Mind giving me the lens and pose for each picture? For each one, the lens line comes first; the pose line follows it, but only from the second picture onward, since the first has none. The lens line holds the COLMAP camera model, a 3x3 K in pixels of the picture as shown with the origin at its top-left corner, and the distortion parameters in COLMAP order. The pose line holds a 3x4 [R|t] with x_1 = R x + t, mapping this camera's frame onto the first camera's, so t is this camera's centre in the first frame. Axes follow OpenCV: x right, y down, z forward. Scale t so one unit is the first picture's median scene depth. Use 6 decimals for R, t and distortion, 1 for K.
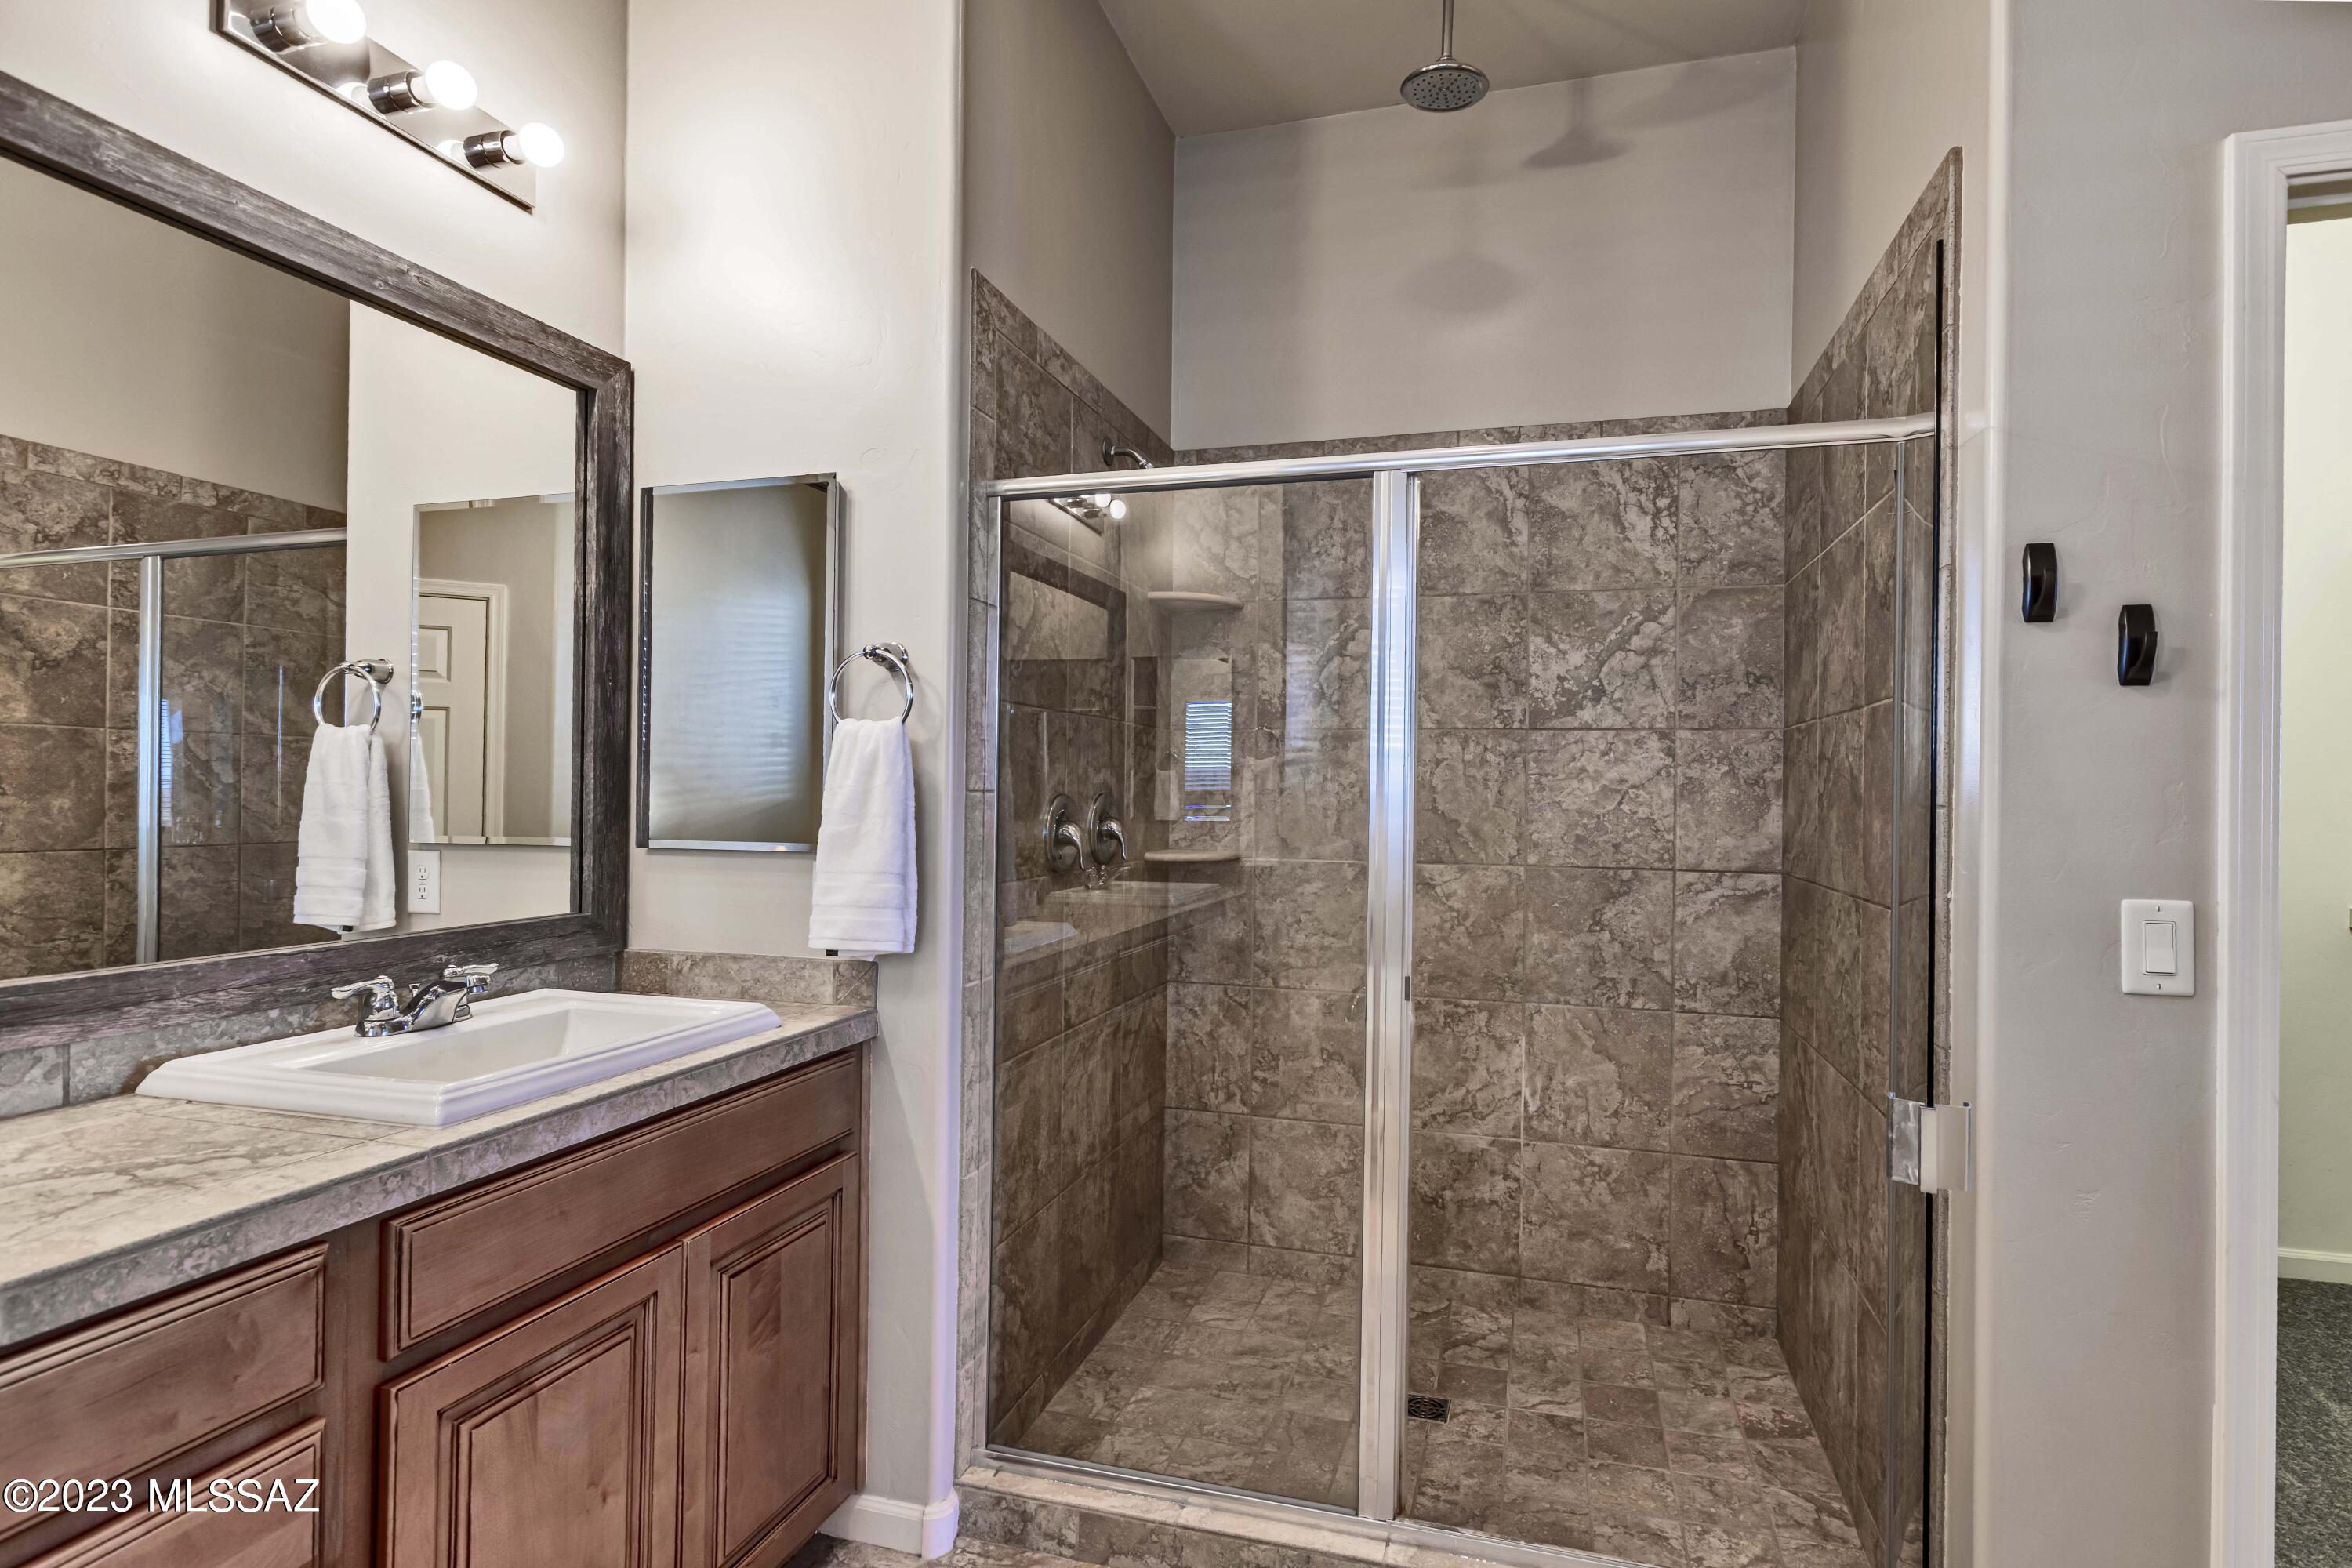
lens RADIAL K [[1139.2, 0, 1231.7], [0, 1139.2, 778.1], [0, 0, 1]] dist [0.000466, 0.003128]
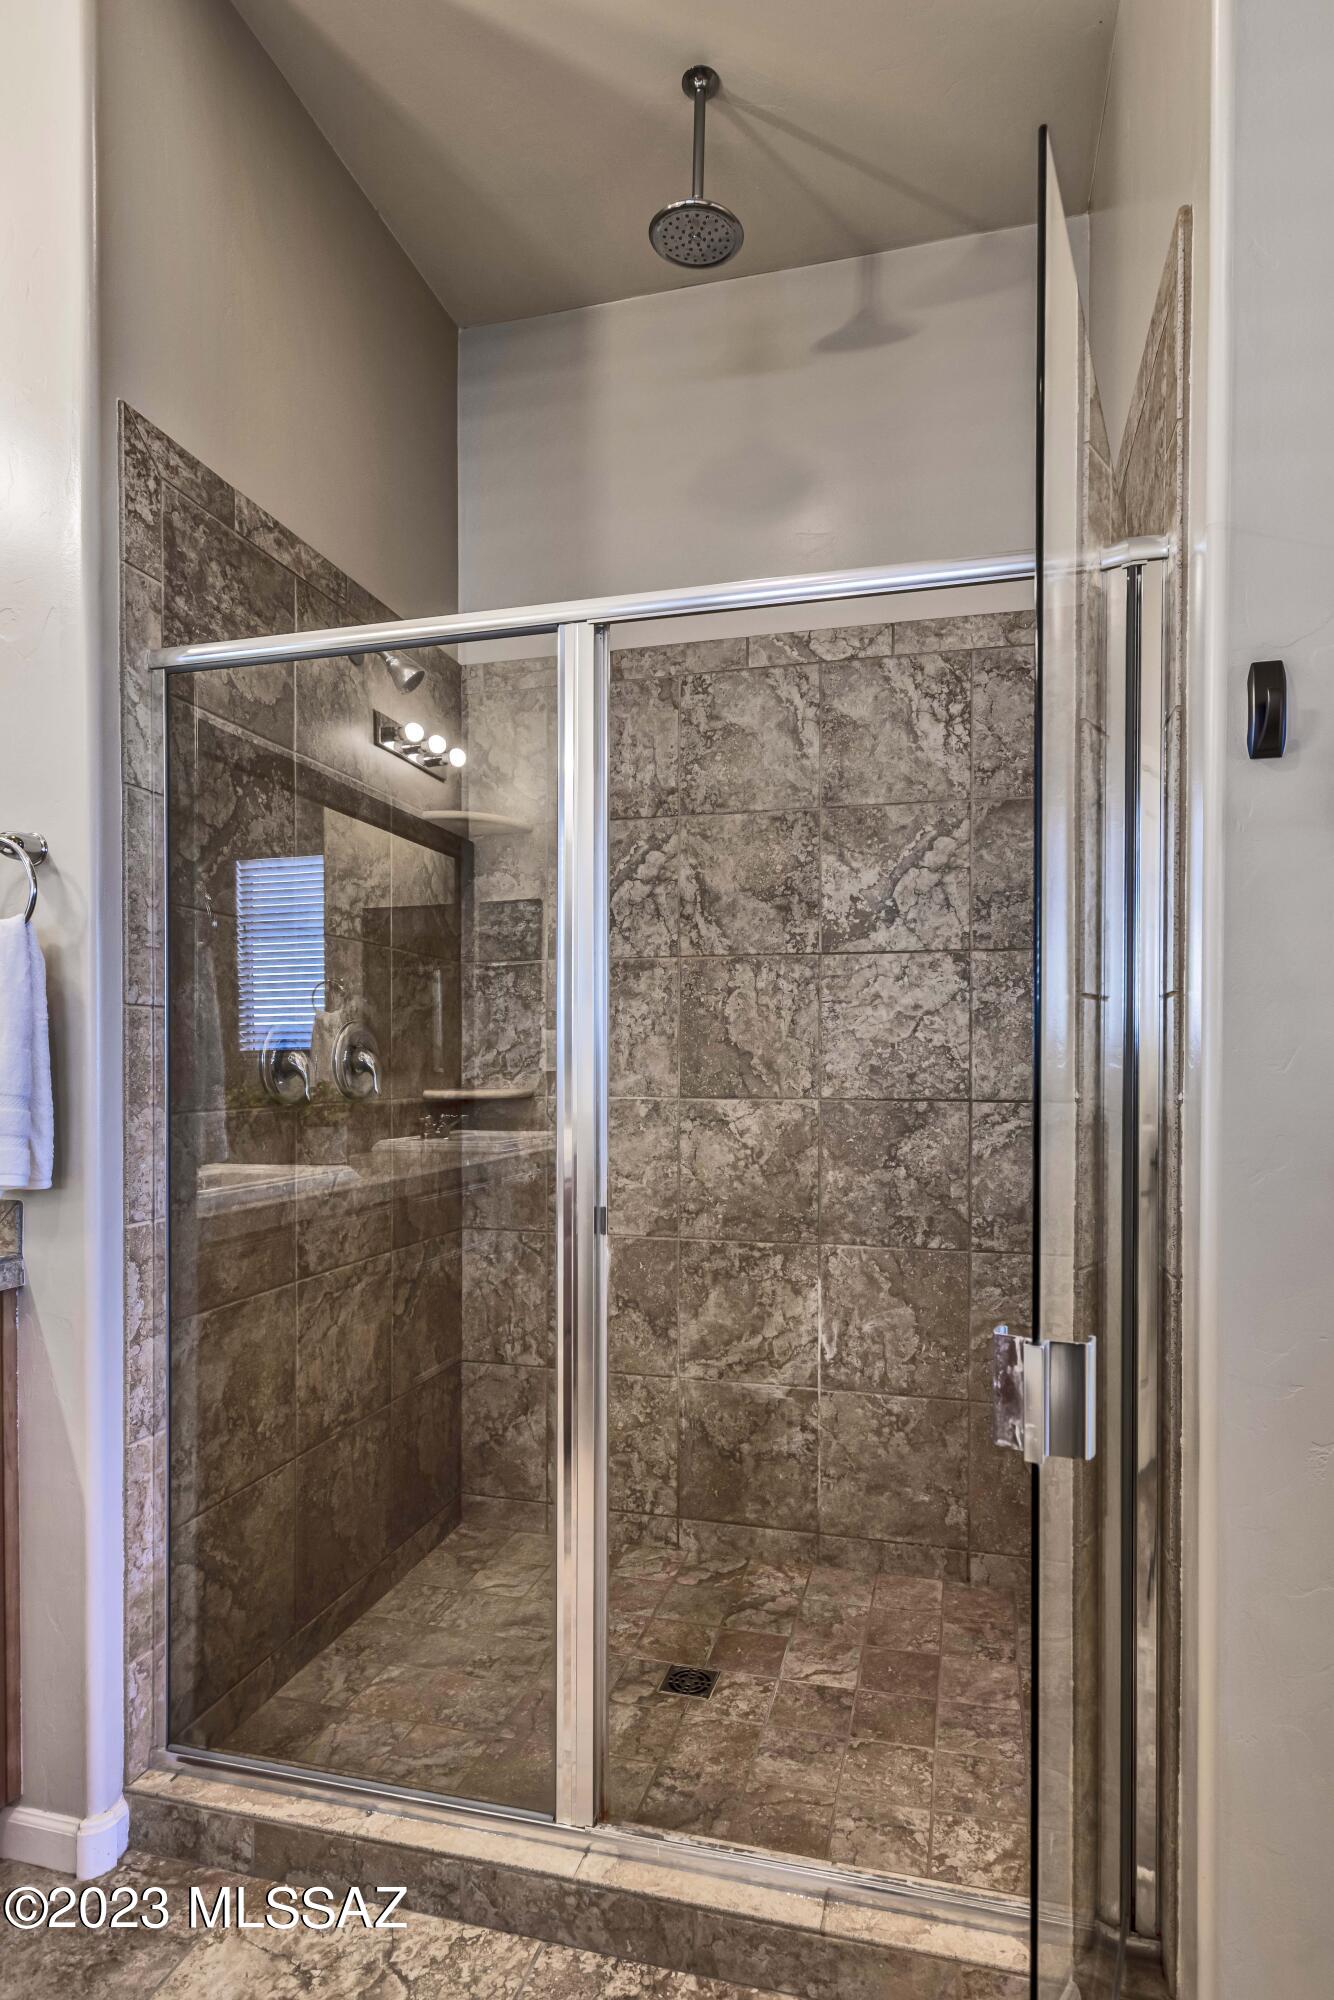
lens RADIAL K [[1076.2, 0, 708.7], [0, 1076.2, 1058.0], [0, 0, 1]] dist [0.005146, -0.002314]
pose [[0.999306, -0.006391, 0.036692, 0.141338], [0.006068, 0.999942, 0.008905, 0.036563], [-0.036747, -0.008676, 0.999287, 0.120005]]
